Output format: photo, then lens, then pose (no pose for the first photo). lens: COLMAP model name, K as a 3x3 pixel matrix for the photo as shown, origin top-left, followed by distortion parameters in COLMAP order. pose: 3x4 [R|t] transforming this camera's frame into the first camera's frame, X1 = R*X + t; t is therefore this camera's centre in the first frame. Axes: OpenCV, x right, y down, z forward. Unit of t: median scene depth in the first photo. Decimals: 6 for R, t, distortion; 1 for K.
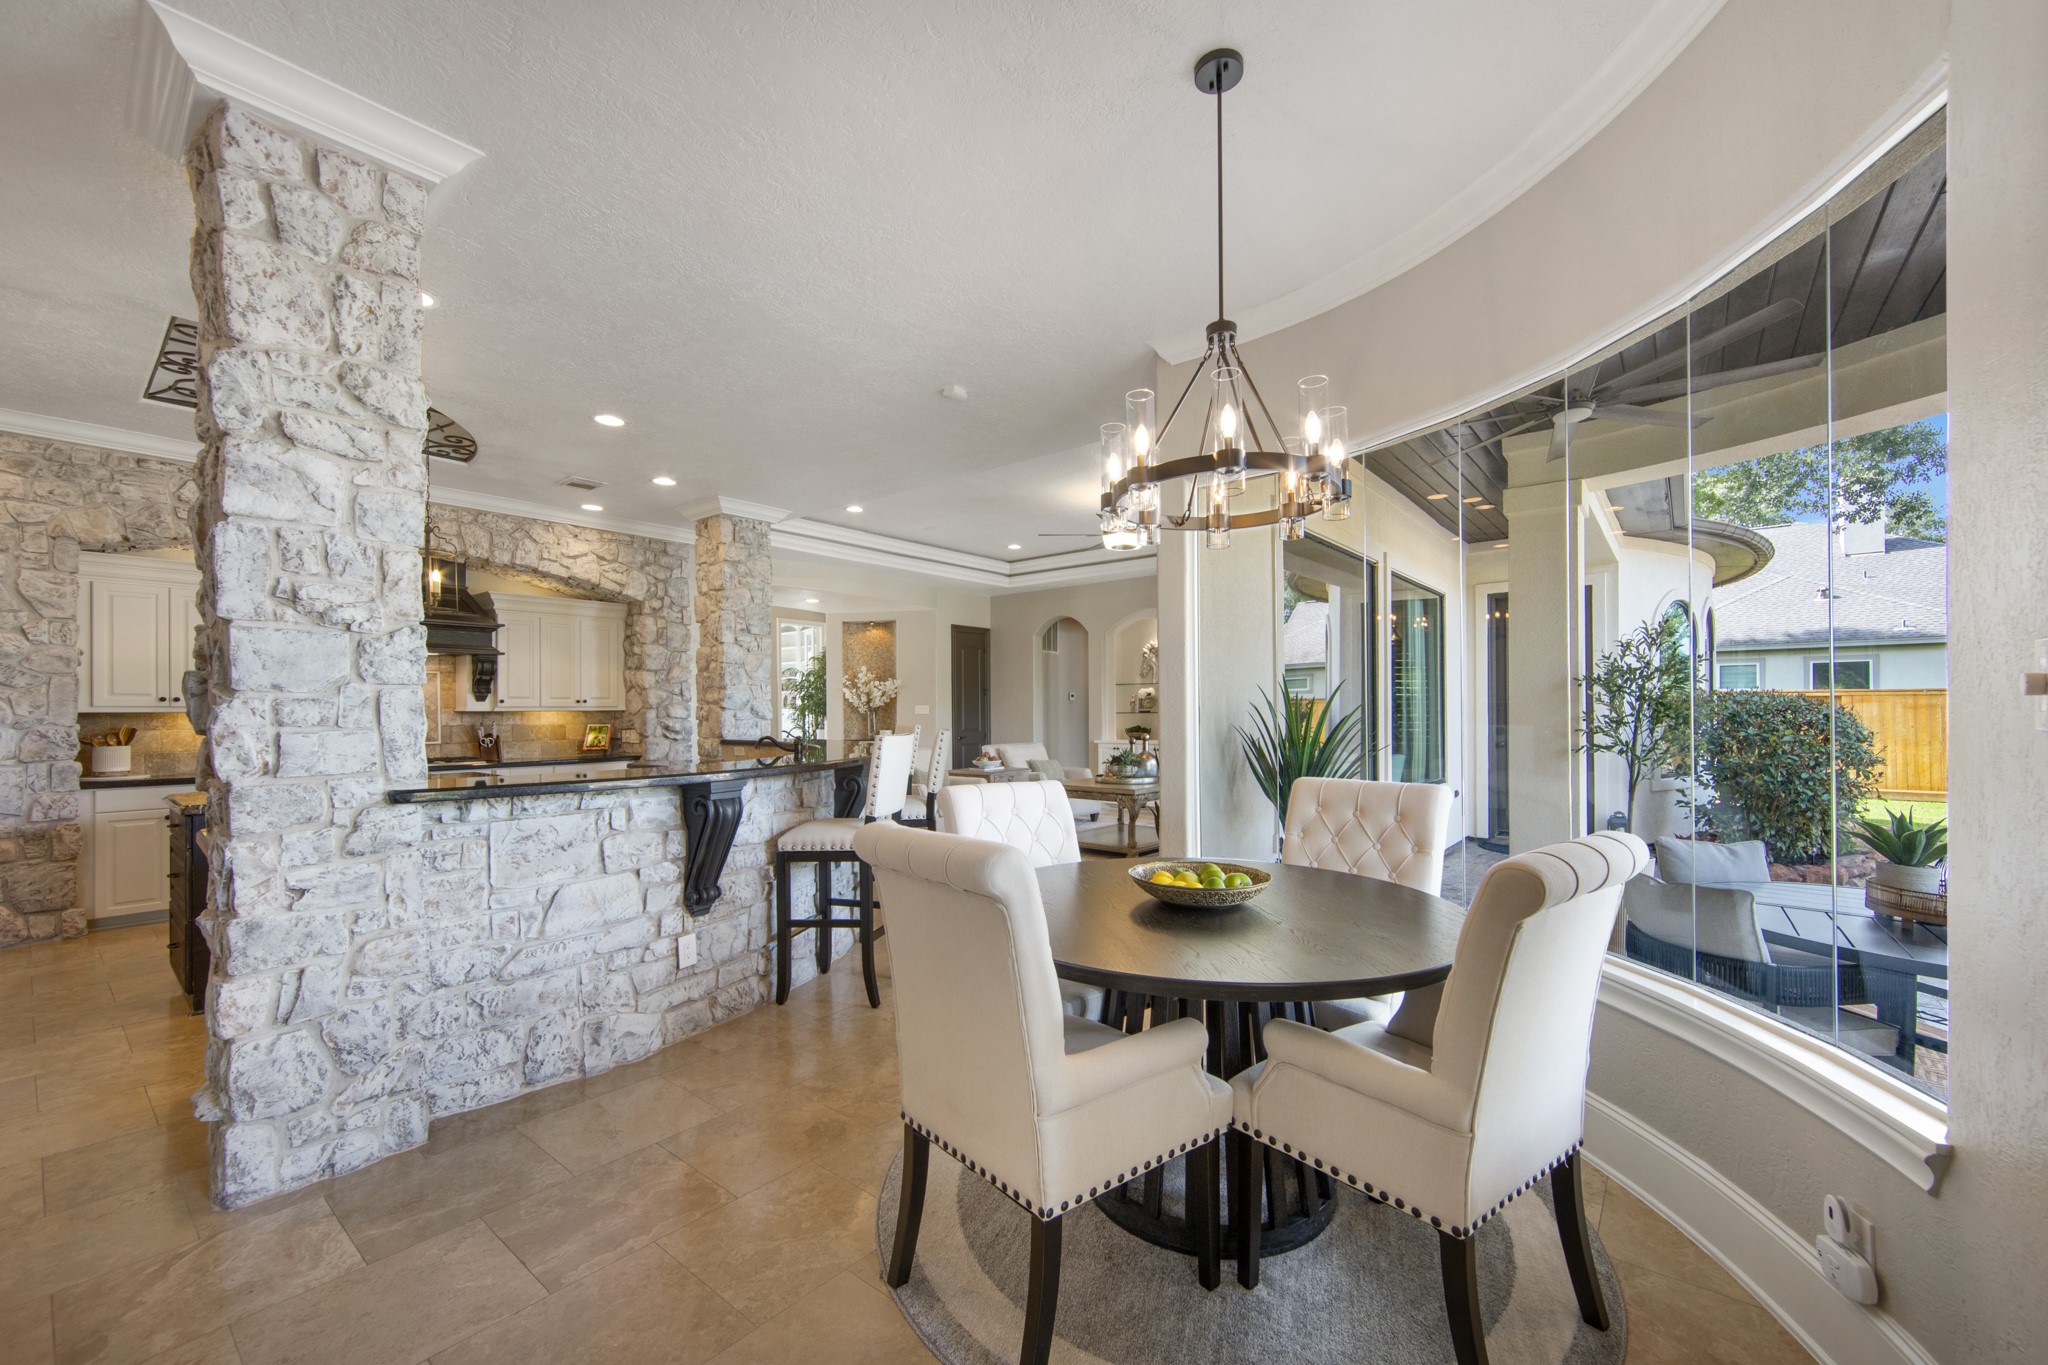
lens RADIAL K [[814.4, 0, 1026.6], [0, 814.4, 718.0], [0, 0, 1]] dist [0.018567, 0.000255]
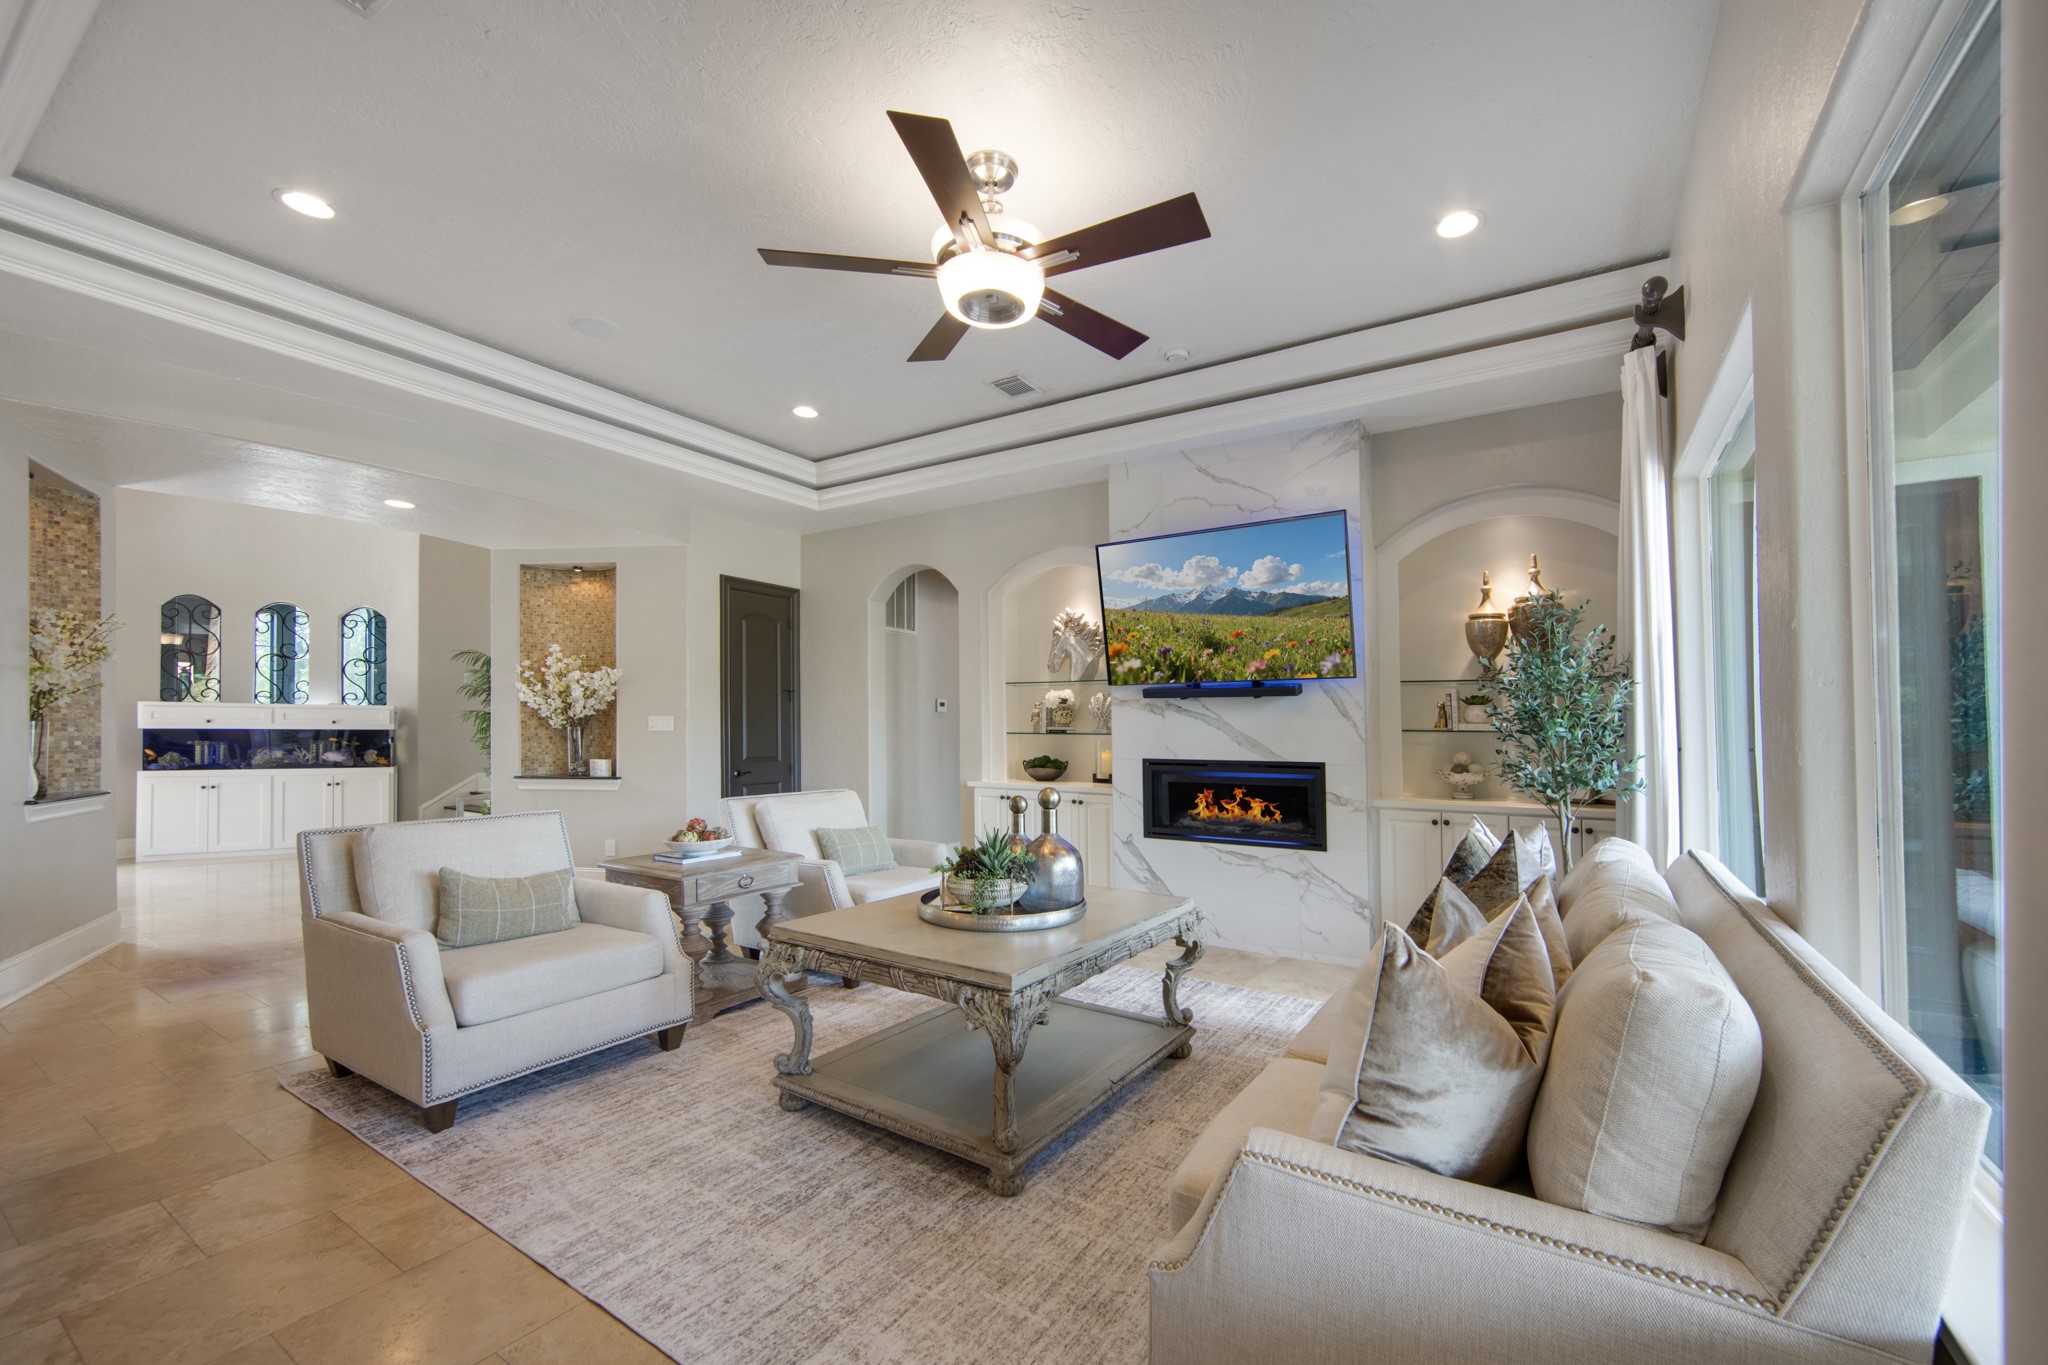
lens RADIAL K [[846.4, 0, 1017.6], [0, 846.4, 719.1], [0, 0, 1]] dist [-0.000211, 0.000050]
pose [[0.995772, 0.013815, 0.090810, 0.103325], [-0.011861, 0.999687, -0.022021, -0.005491], [-0.091086, 0.020851, 0.995625, 0.663480]]
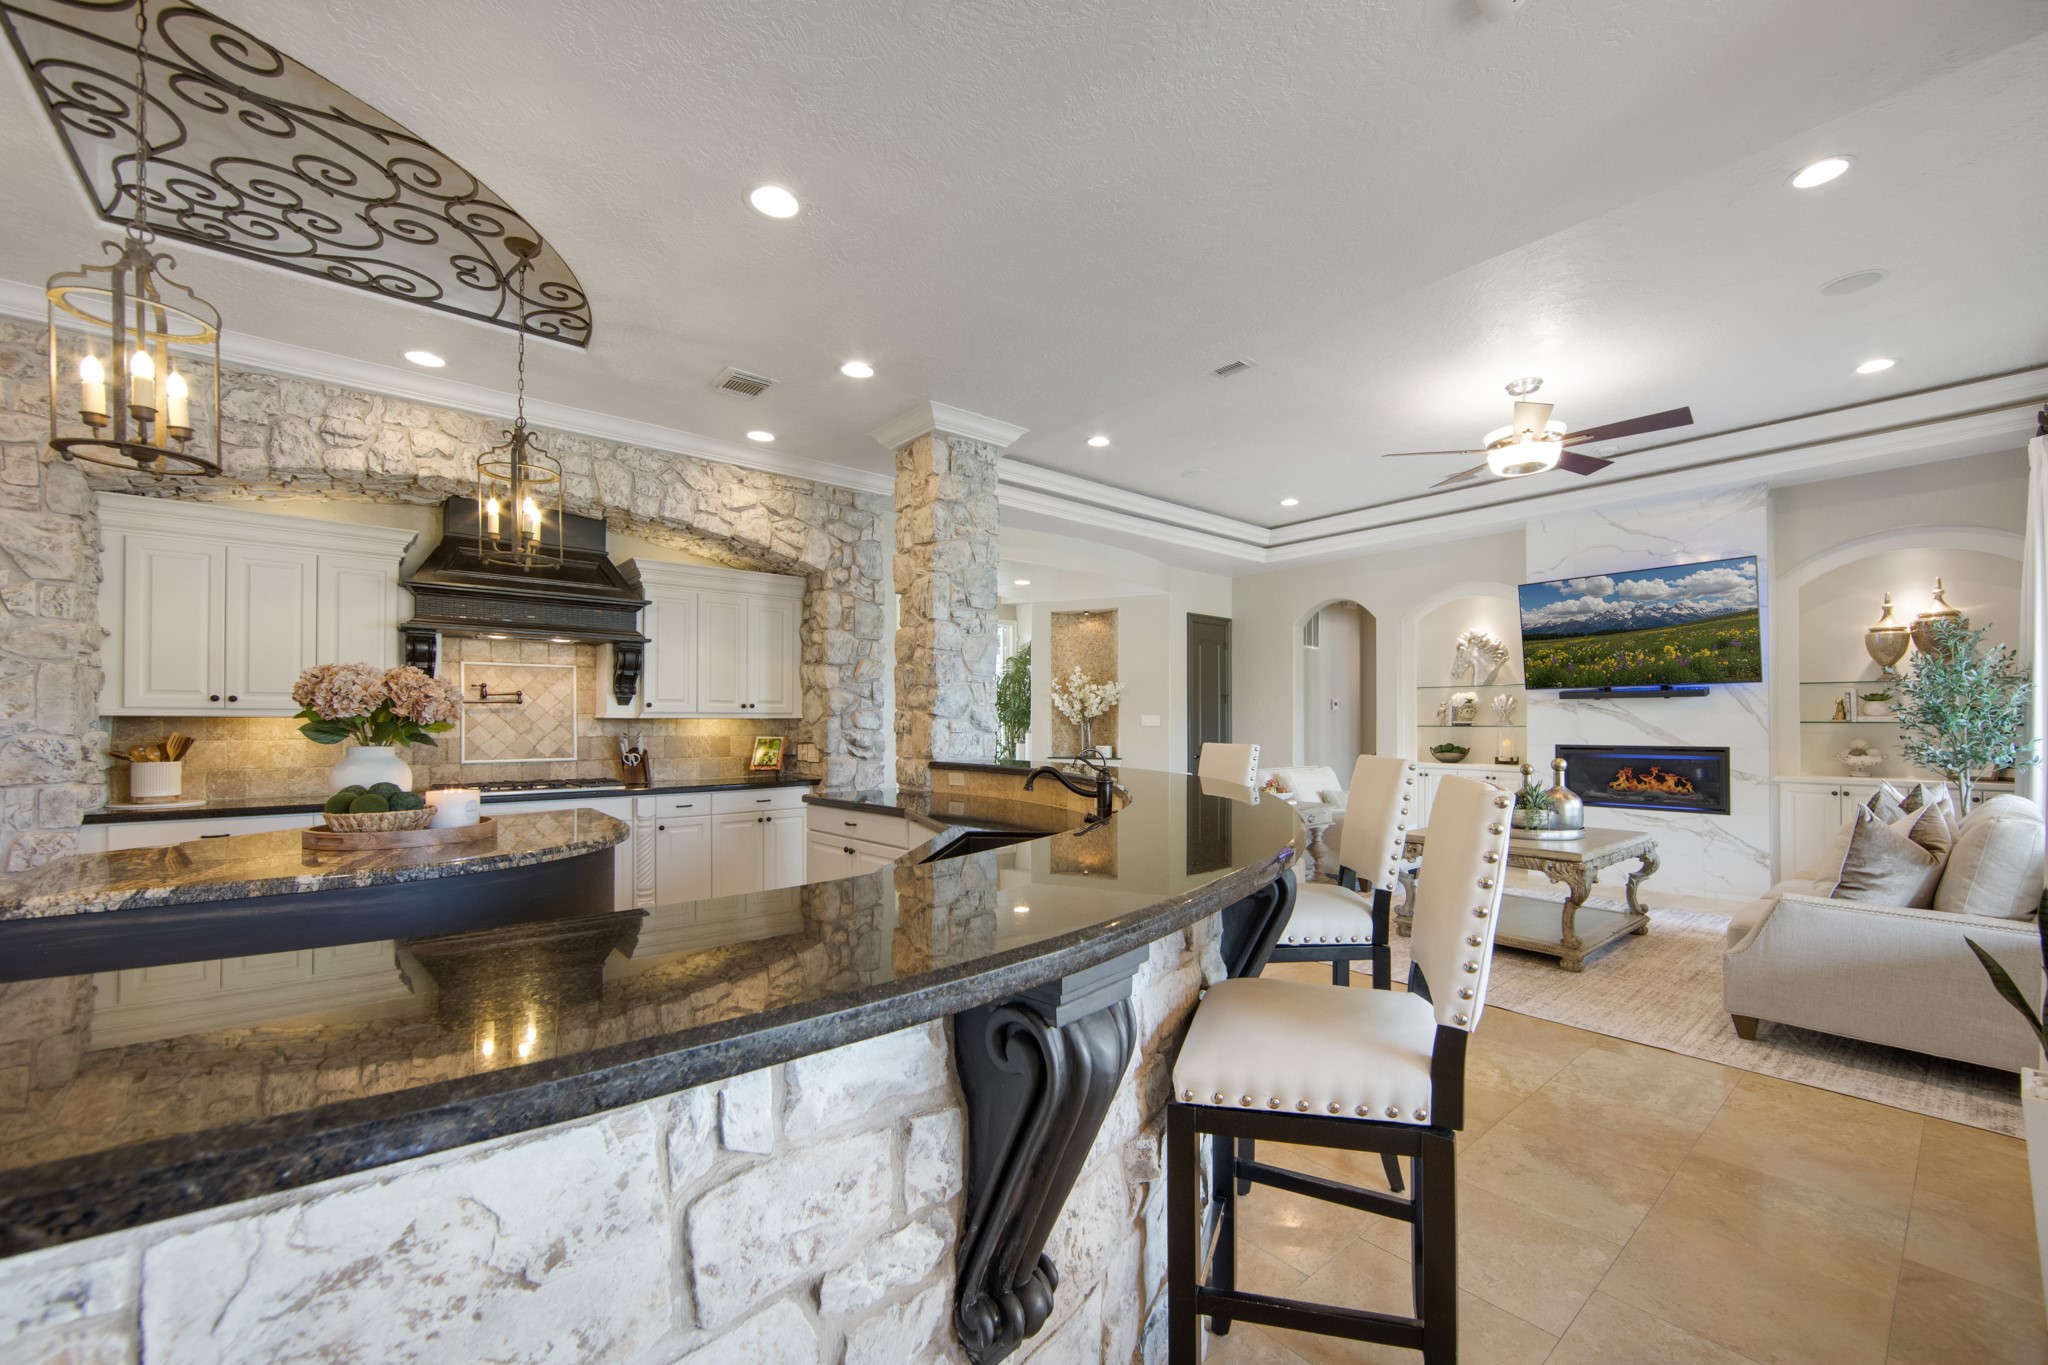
lens RADIAL K [[818.8, 0, 1033.4], [0, 818.8, 735.3], [0, 0, 1]] dist [0.008527, 0.000238]
pose [[0.982796, 0.009359, -0.184459, -0.154365], [-0.008195, 0.999941, 0.007071, -0.000863], [0.184515, -0.005438, 0.982815, 0.324433]]
